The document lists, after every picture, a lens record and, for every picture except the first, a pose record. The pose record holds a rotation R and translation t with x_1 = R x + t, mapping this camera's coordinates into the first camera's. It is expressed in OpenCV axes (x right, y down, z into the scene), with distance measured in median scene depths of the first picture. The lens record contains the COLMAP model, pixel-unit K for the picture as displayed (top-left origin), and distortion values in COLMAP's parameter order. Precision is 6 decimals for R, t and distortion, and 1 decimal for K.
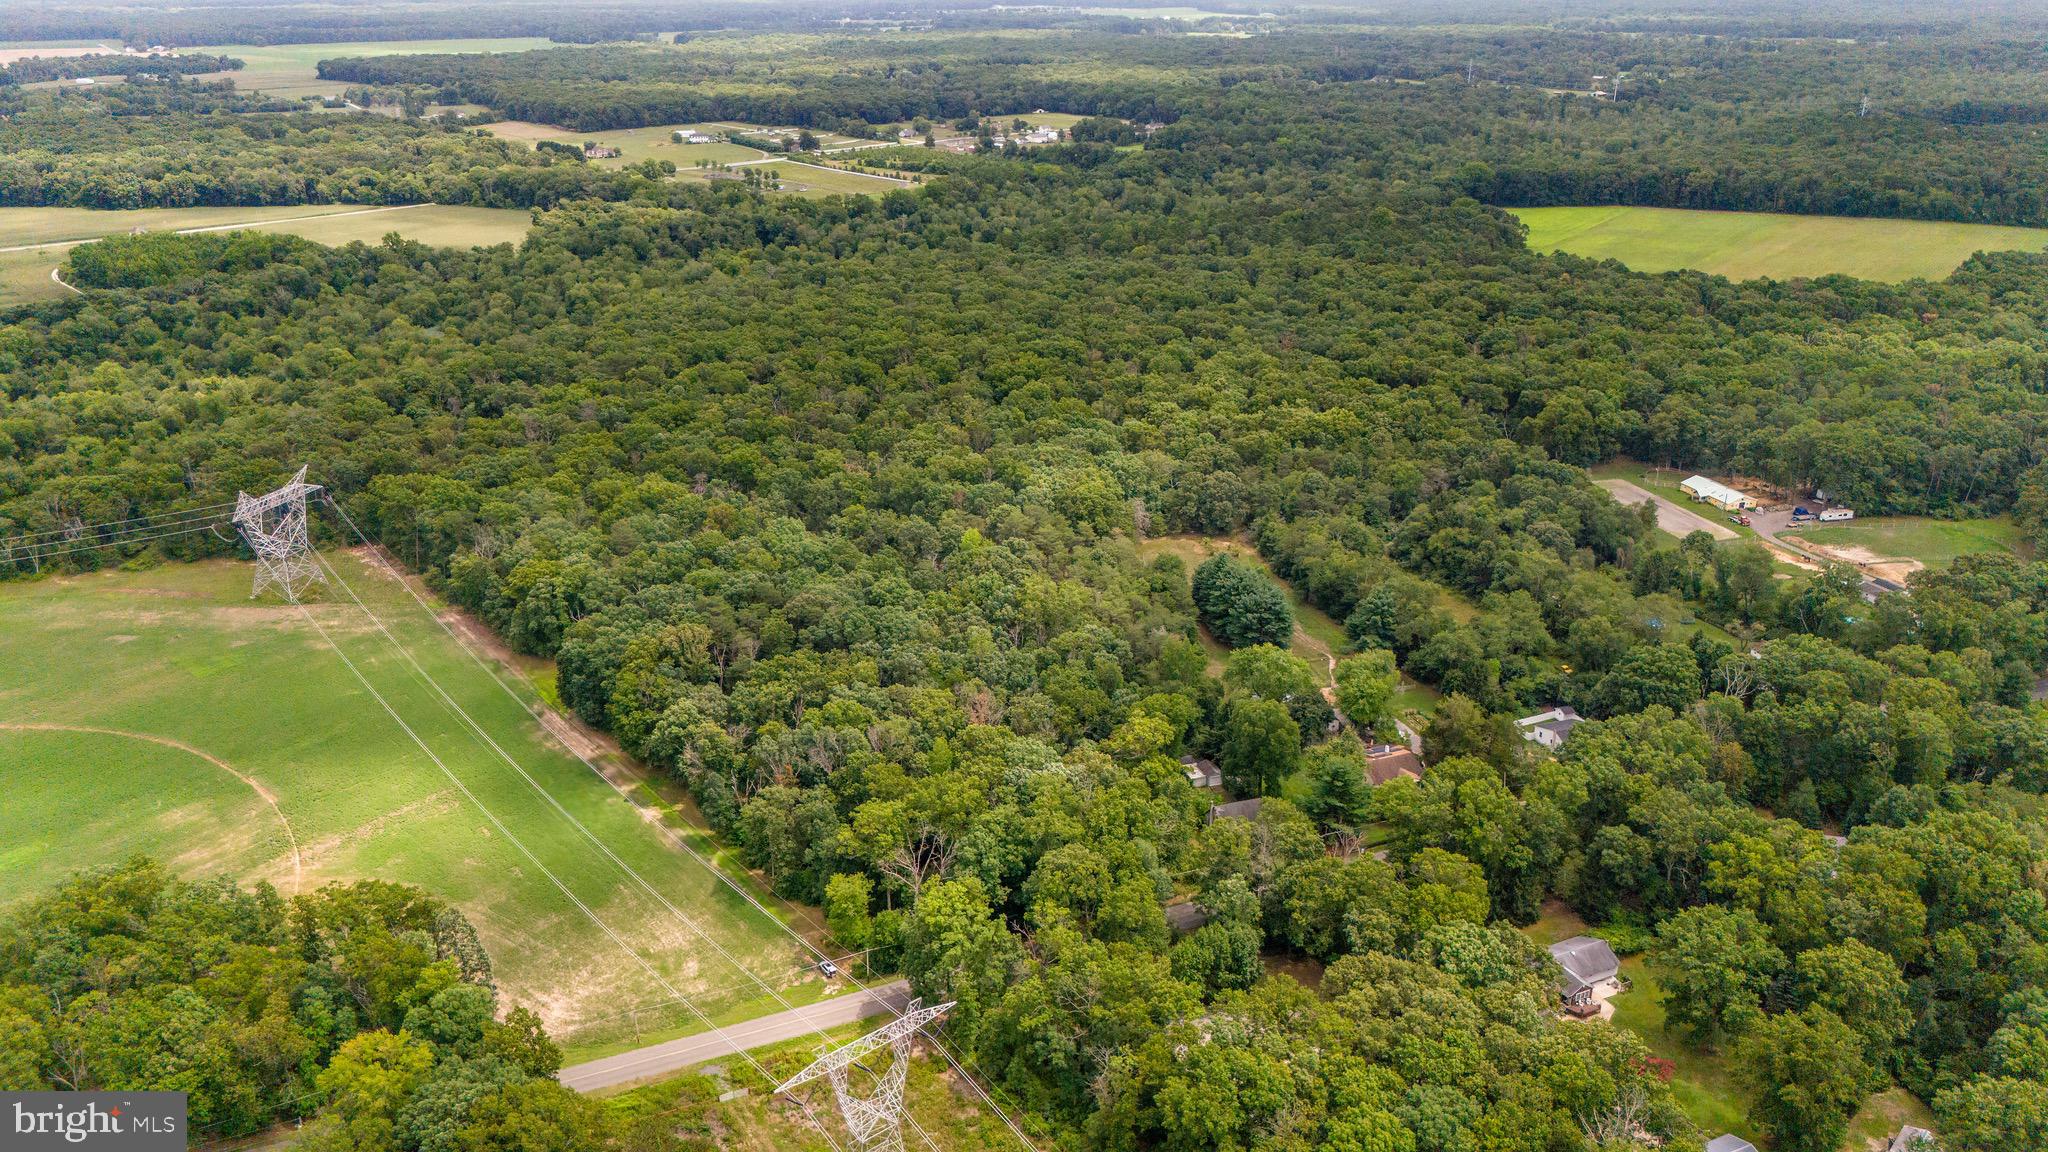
lens RADIAL K [[1514.9, 0, 1022.5], [0, 1514.9, 565.4], [0, 0, 1]] dist [0.067378, -0.062567]
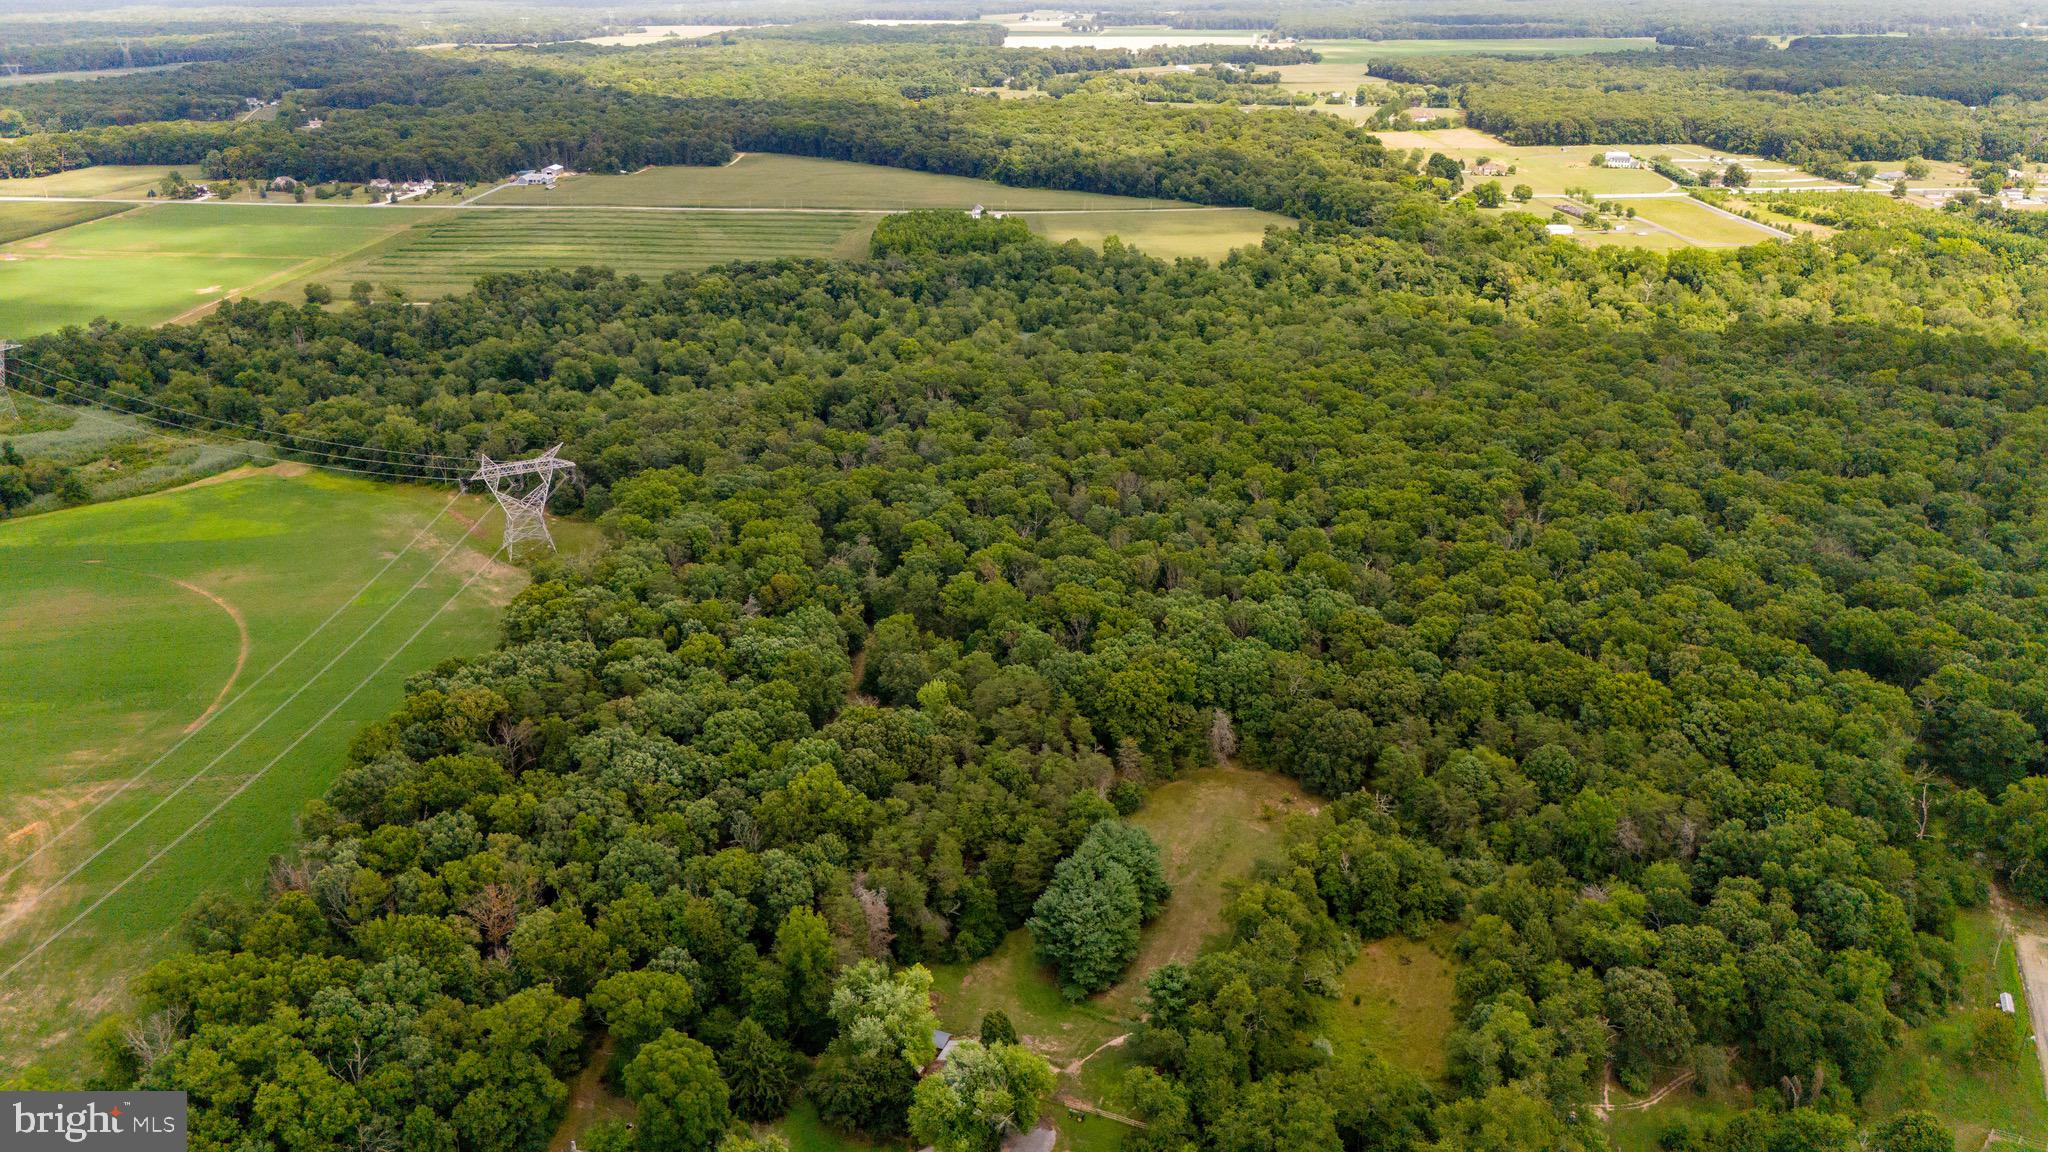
lens RADIAL K [[1514.9, 0, 1022.5], [0, 1514.9, 565.4], [0, 0, 1]] dist [0.067378, -0.062567]
pose [[0.738692, 0.254337, -0.624217, 0.352450], [-0.251645, 0.963180, 0.094654, -0.124391], [0.625307, 0.087161, 0.775496, 0.277744]]
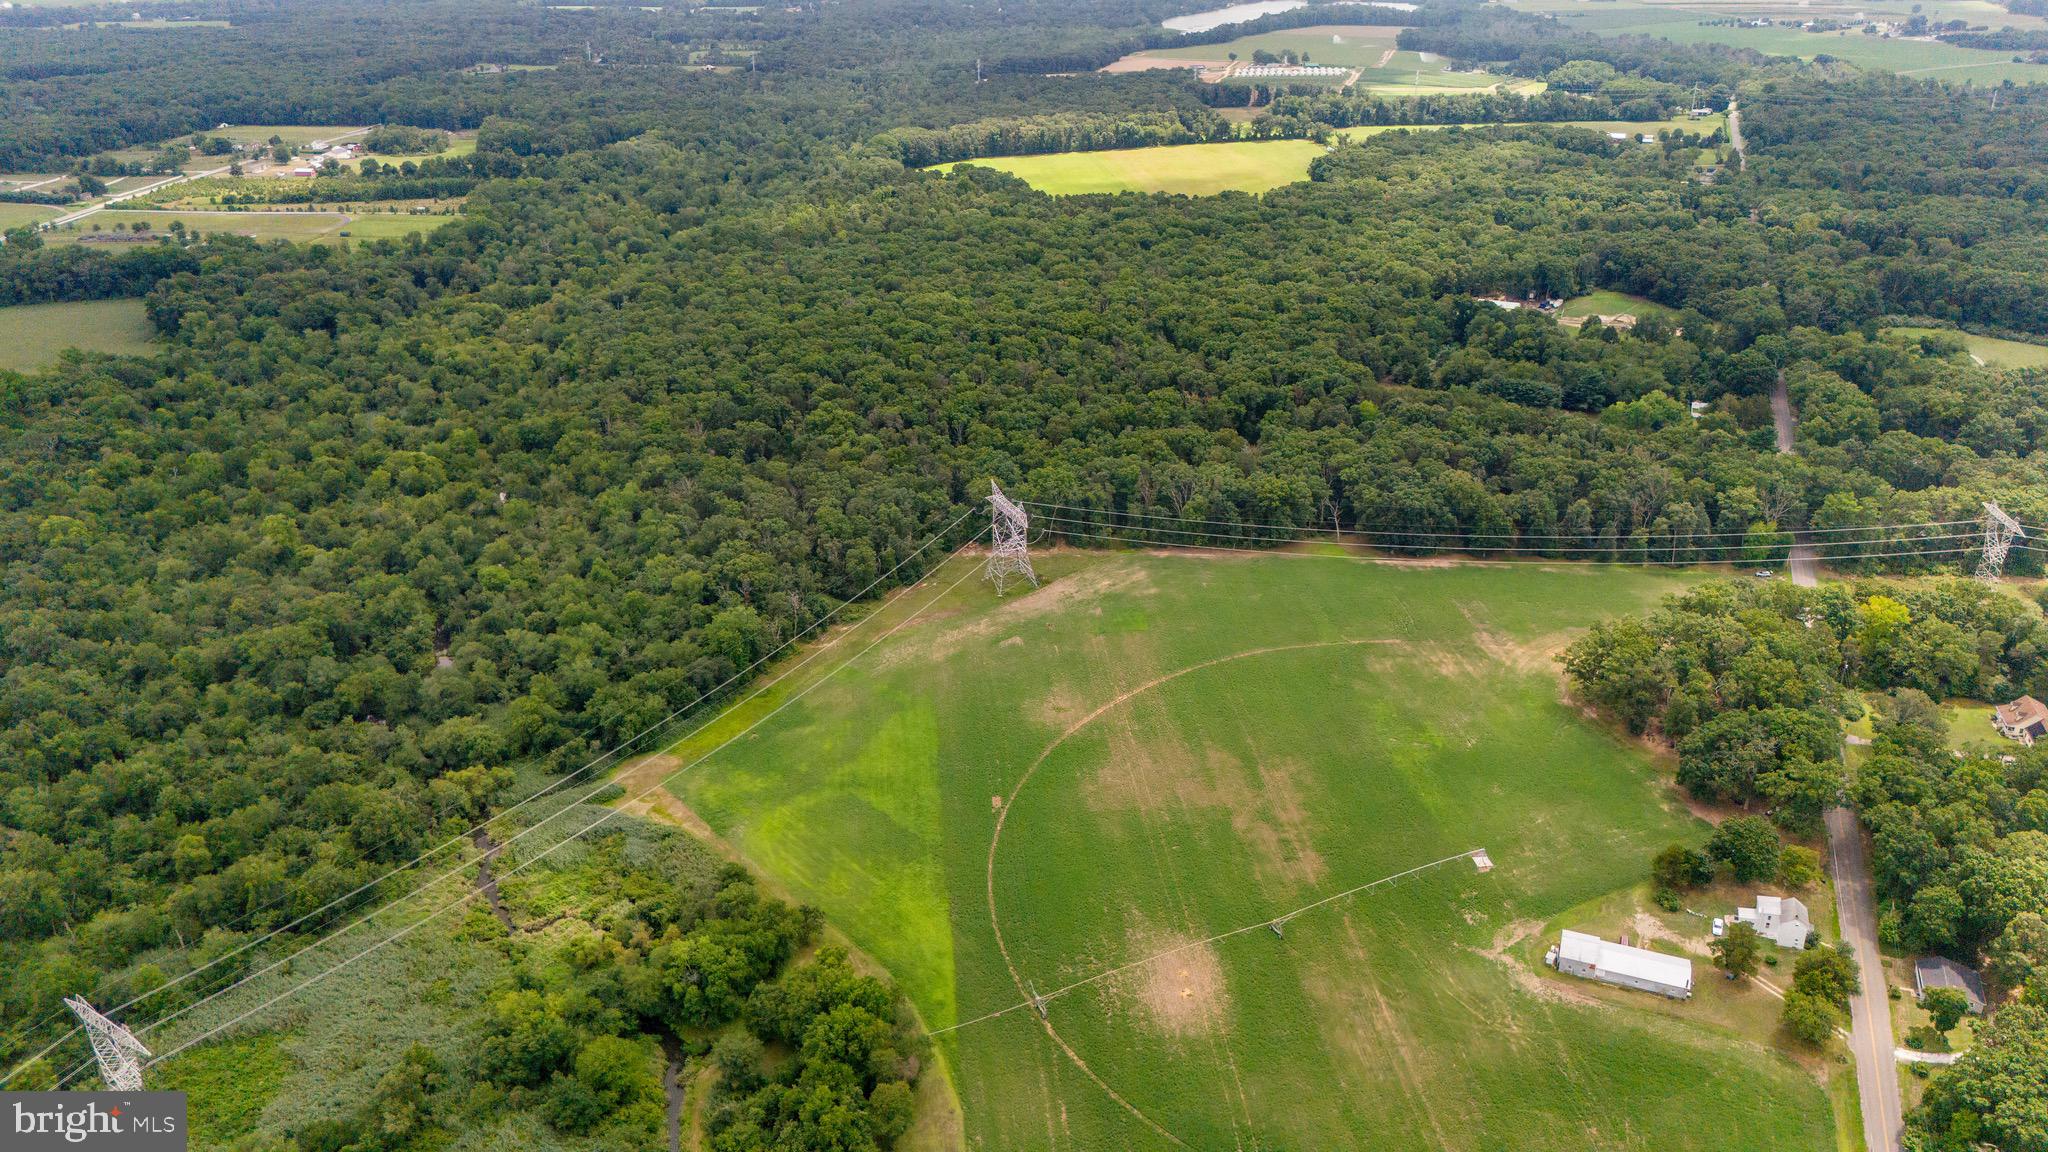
lens RADIAL K [[1514.9, 0, 1022.5], [0, 1514.9, 565.4], [0, 0, 1]] dist [0.067378, -0.062567]
pose [[0.703992, -0.284848, 0.650582, -0.921009], [0.269167, 0.954717, 0.126745, -0.107325], [-0.657224, 0.085887, 0.748785, 0.082851]]
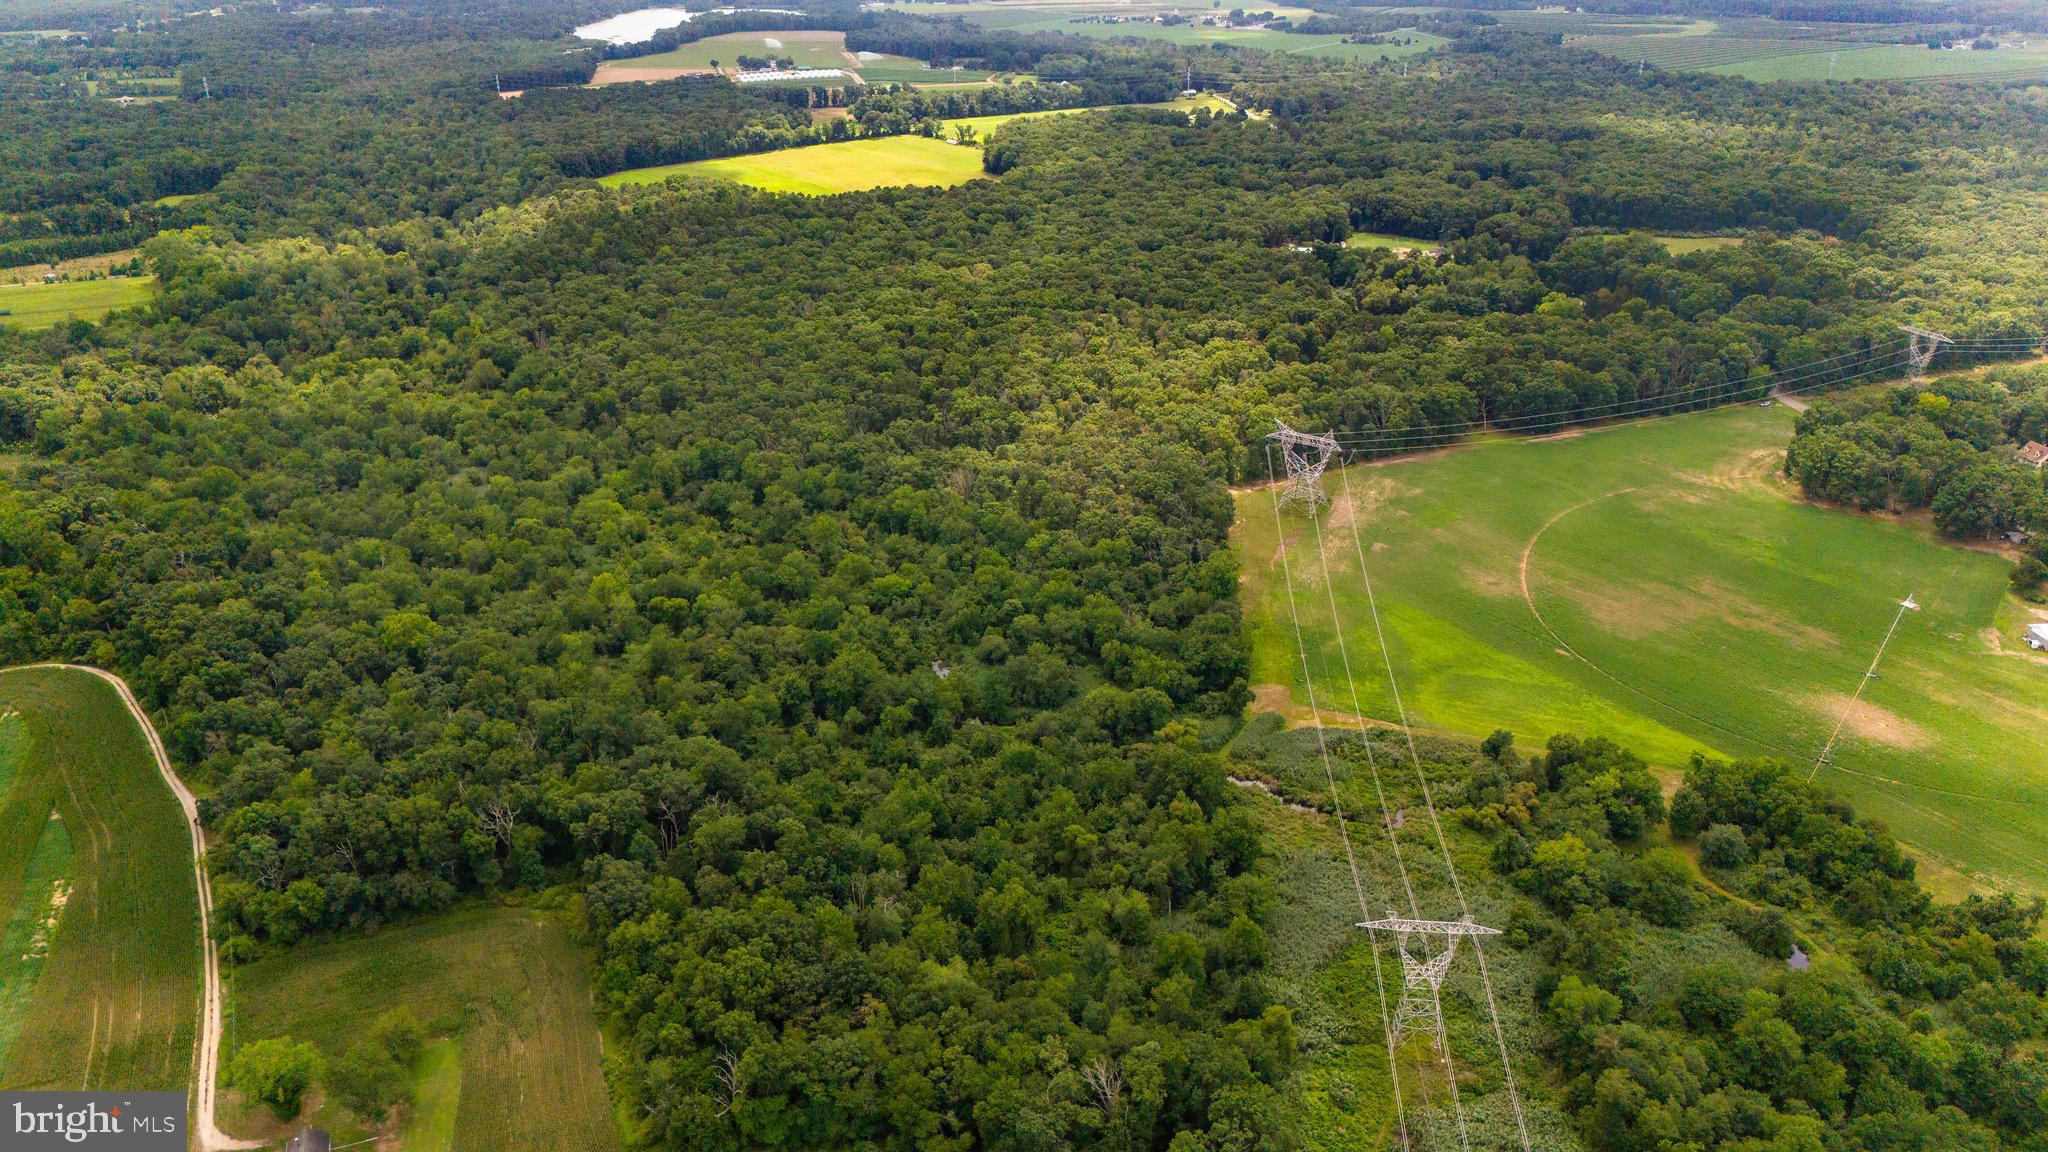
lens RADIAL K [[1514.9, 0, 1022.5], [0, 1514.9, 565.4], [0, 0, 1]] dist [0.067378, -0.062567]
pose [[0.295893, -0.378422, 0.877066, -1.296265], [0.362933, 0.893863, 0.263228, -0.281482], [-0.883588, 0.240429, 0.401829, 0.518795]]
